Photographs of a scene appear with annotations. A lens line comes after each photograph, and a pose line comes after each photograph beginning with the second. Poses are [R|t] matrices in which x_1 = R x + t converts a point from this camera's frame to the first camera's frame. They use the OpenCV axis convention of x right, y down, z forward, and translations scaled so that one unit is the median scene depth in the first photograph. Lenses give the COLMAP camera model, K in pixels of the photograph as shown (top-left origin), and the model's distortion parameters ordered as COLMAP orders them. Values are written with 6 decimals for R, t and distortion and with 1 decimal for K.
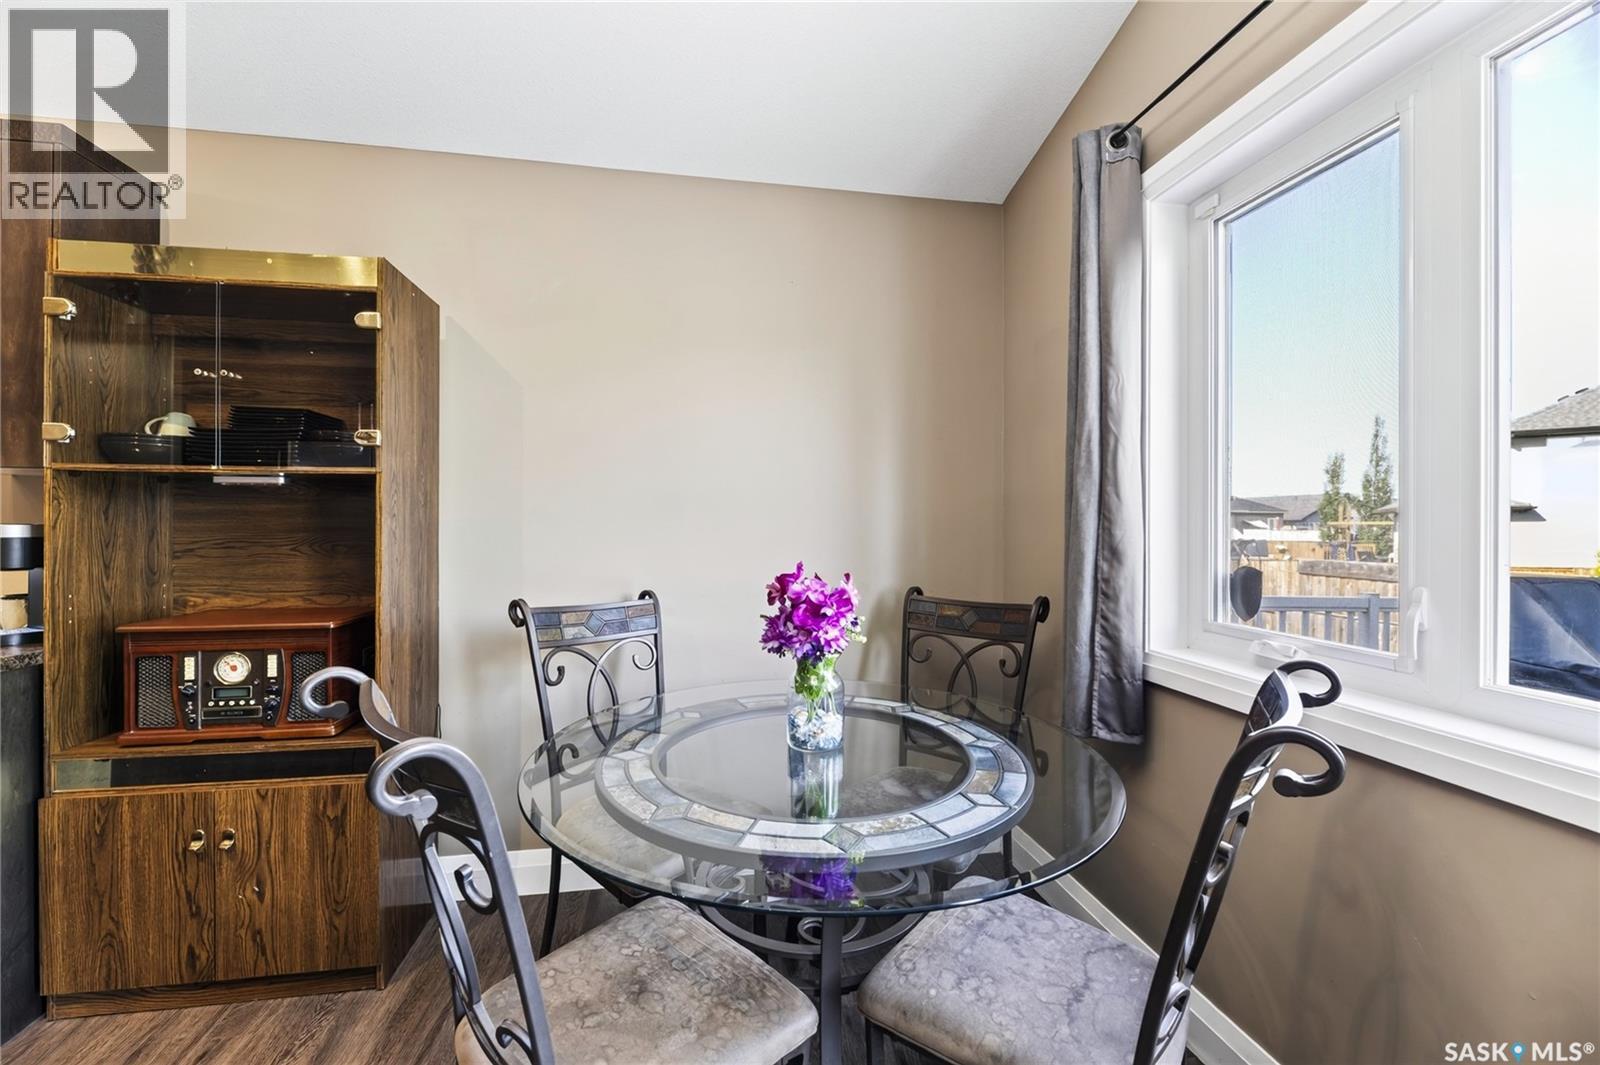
lens RADIAL K [[648.1, 0, 790.0], [0, 648.1, 525.5], [0, 0, 1]] dist [-0.002074, -0.000691]
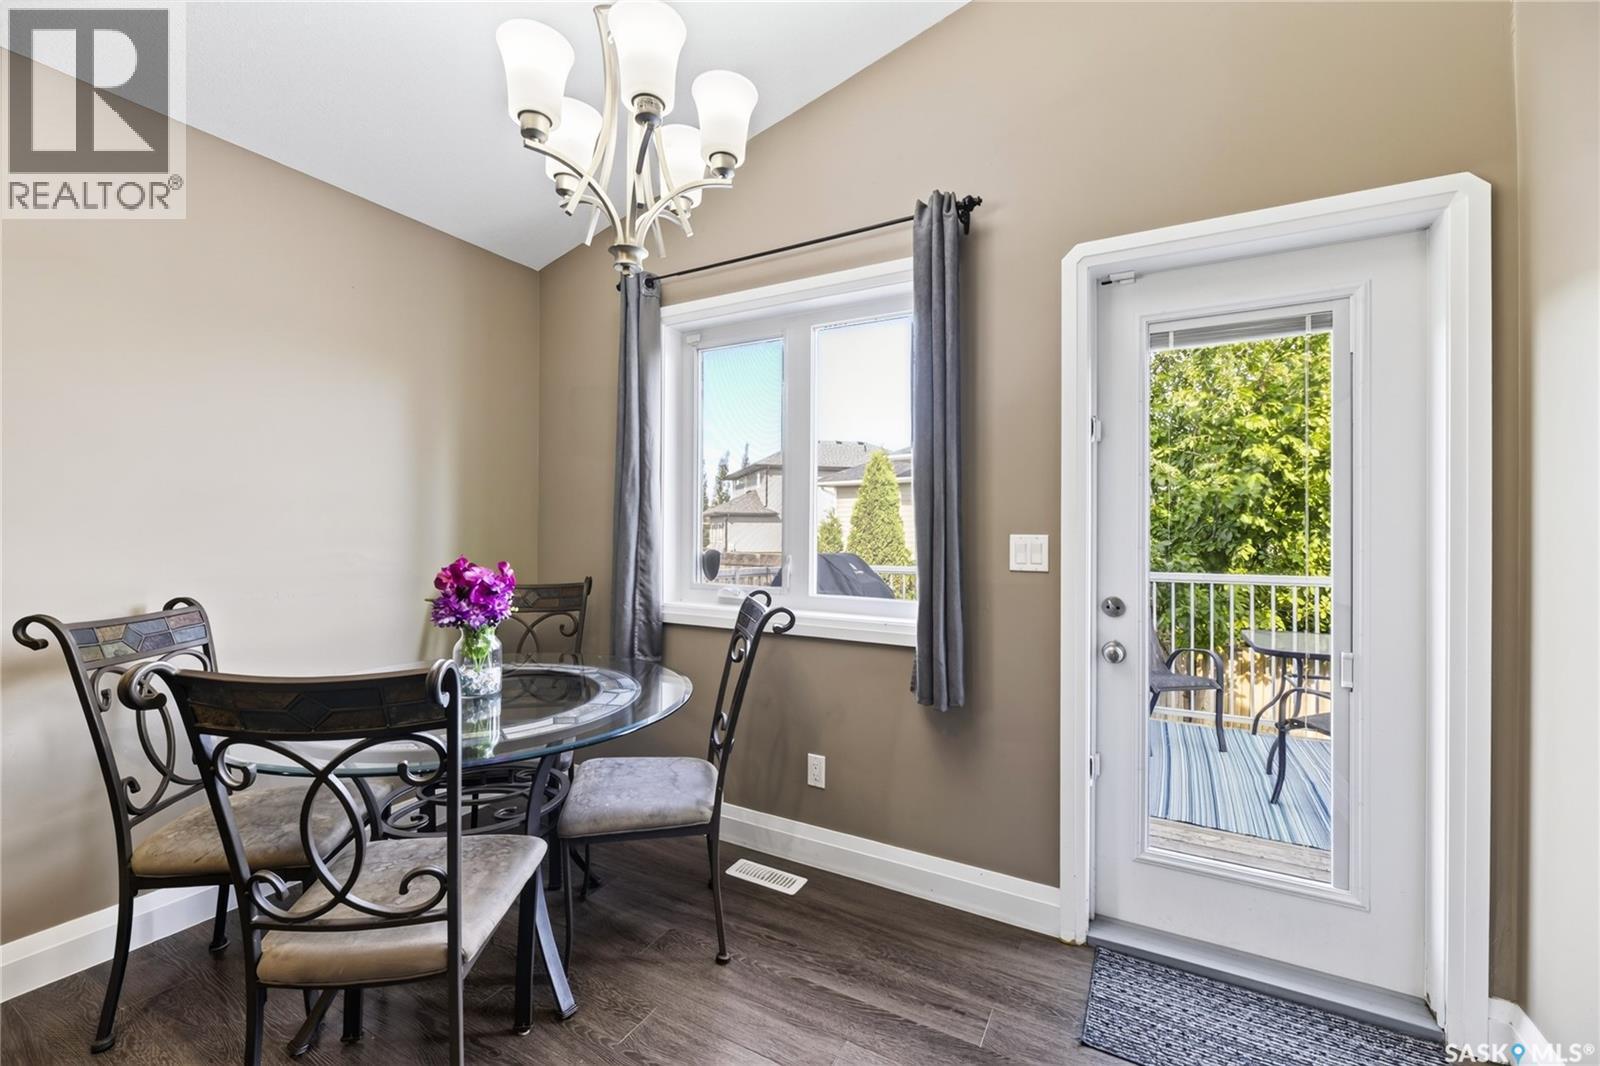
lens RADIAL K [[667.6, 0, 800.0], [0, 667.6, 533.0], [0, 0, 1]] dist [-0.021686, -0.000126]
pose [[0.620166, -0.007221, 0.784437, -0.546587], [-0.002958, 0.999929, 0.011544, -0.003180], [-0.784465, -0.009479, 0.620101, -0.305695]]
